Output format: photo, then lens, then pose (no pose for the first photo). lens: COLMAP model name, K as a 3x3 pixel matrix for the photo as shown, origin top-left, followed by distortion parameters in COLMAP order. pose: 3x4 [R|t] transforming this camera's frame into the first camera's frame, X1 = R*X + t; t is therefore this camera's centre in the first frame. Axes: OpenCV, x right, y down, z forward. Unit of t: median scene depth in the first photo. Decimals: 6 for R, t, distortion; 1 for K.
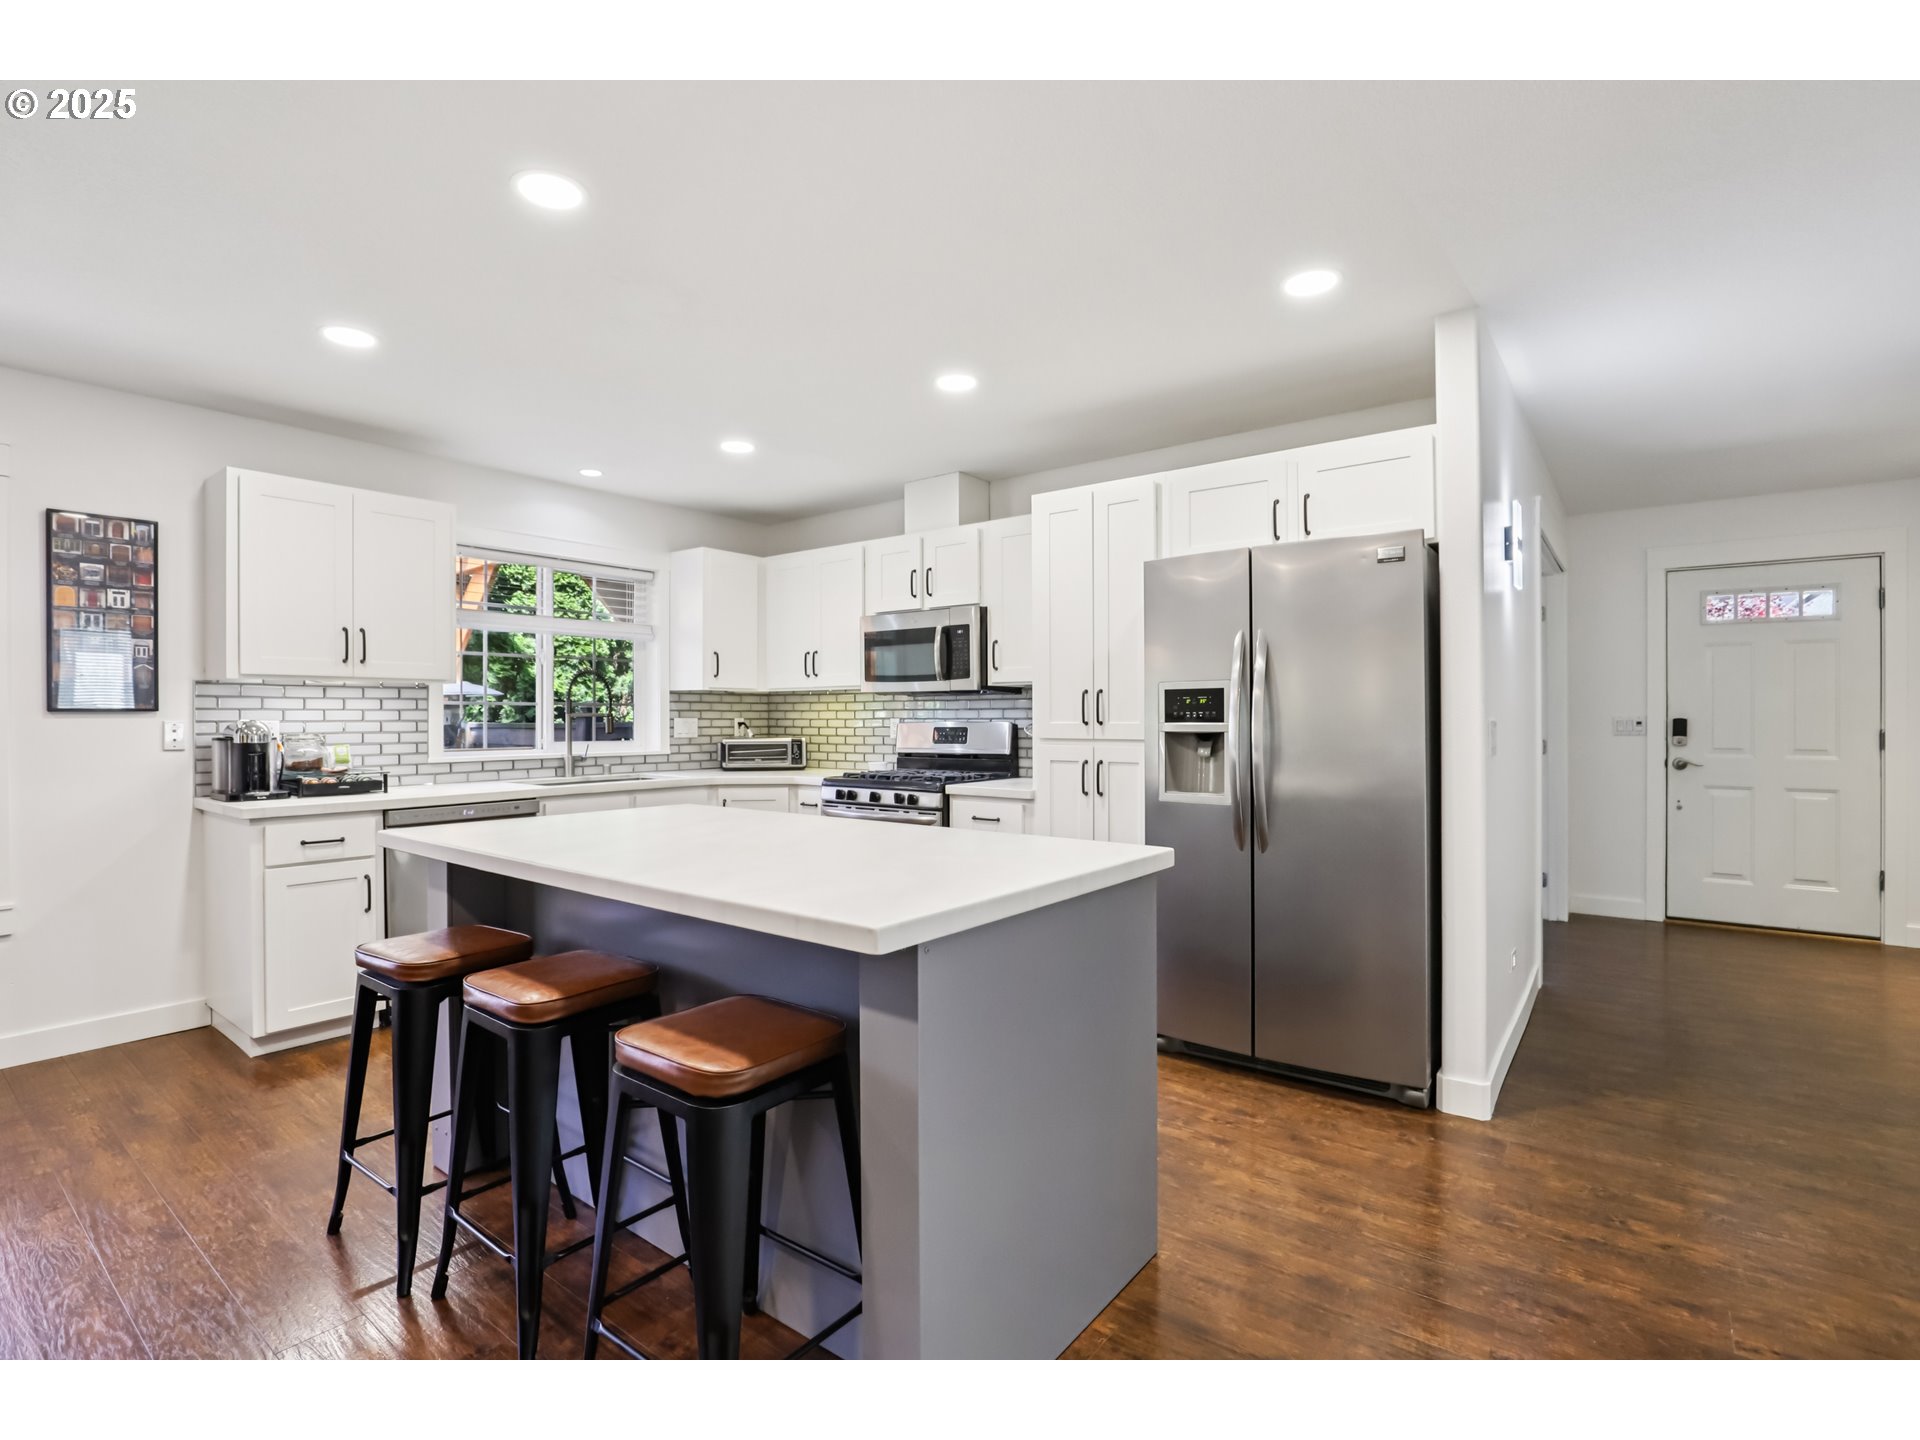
lens RADIAL K [[918.4, 0, 954.7], [0, 918.4, 720.5], [0, 0, 1]] dist [-0.004905, -0.000800]
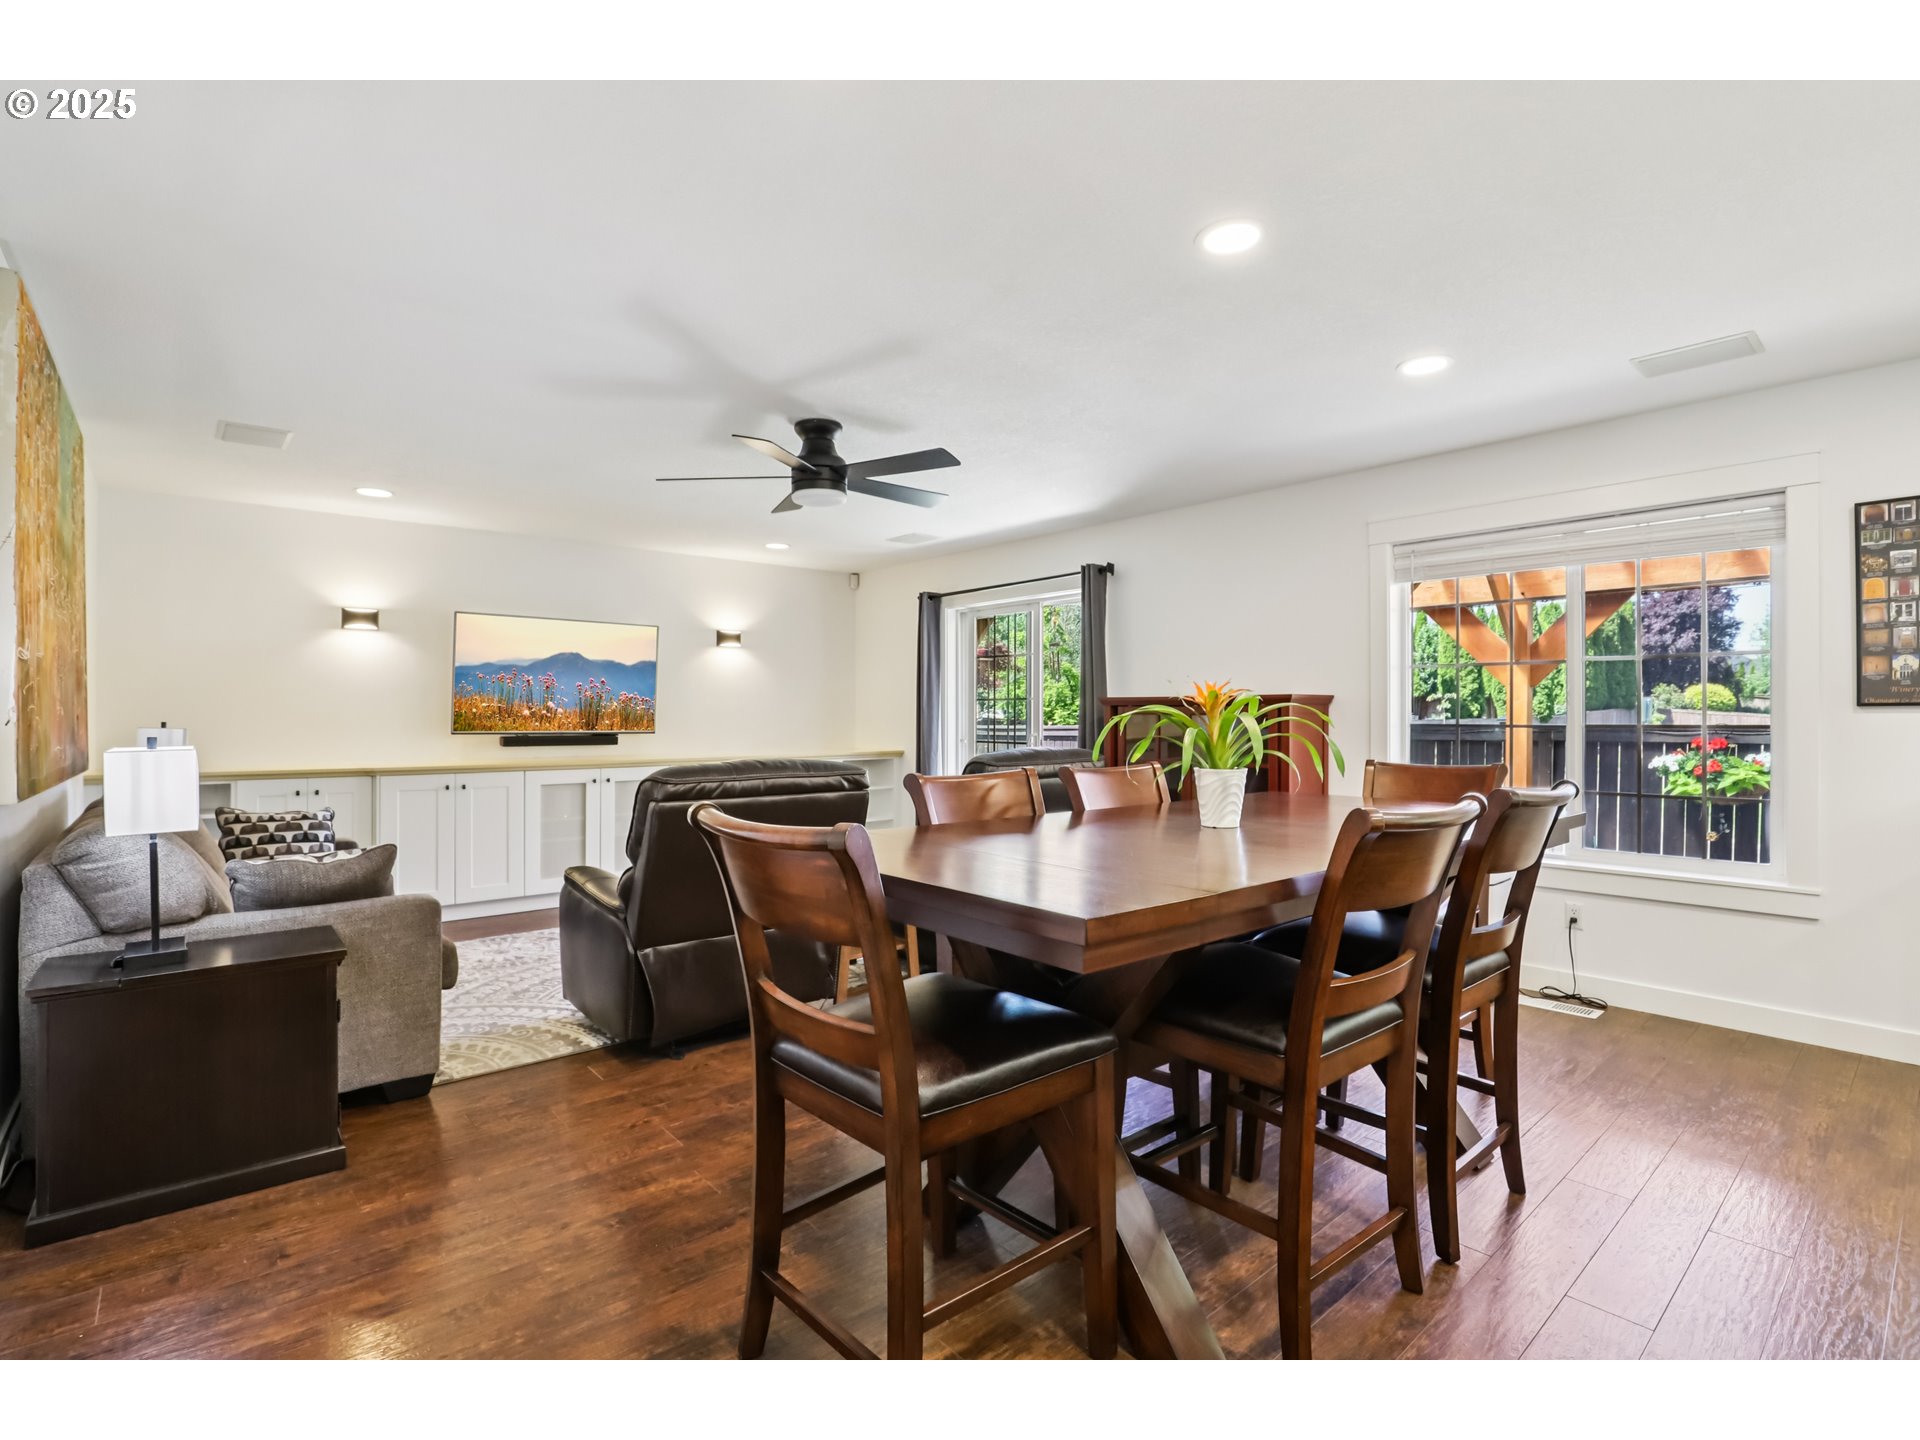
lens RADIAL K [[918.4, 0, 956.4], [0, 918.4, 720.0], [0, 0, 1]] dist [-0.004905, -0.000800]
pose [[-0.191409, 0.004697, -0.981499, 0.177699], [-0.000393, 0.999988, 0.004862, 0.000900], [0.981510, 0.001317, -0.191405, 0.220428]]
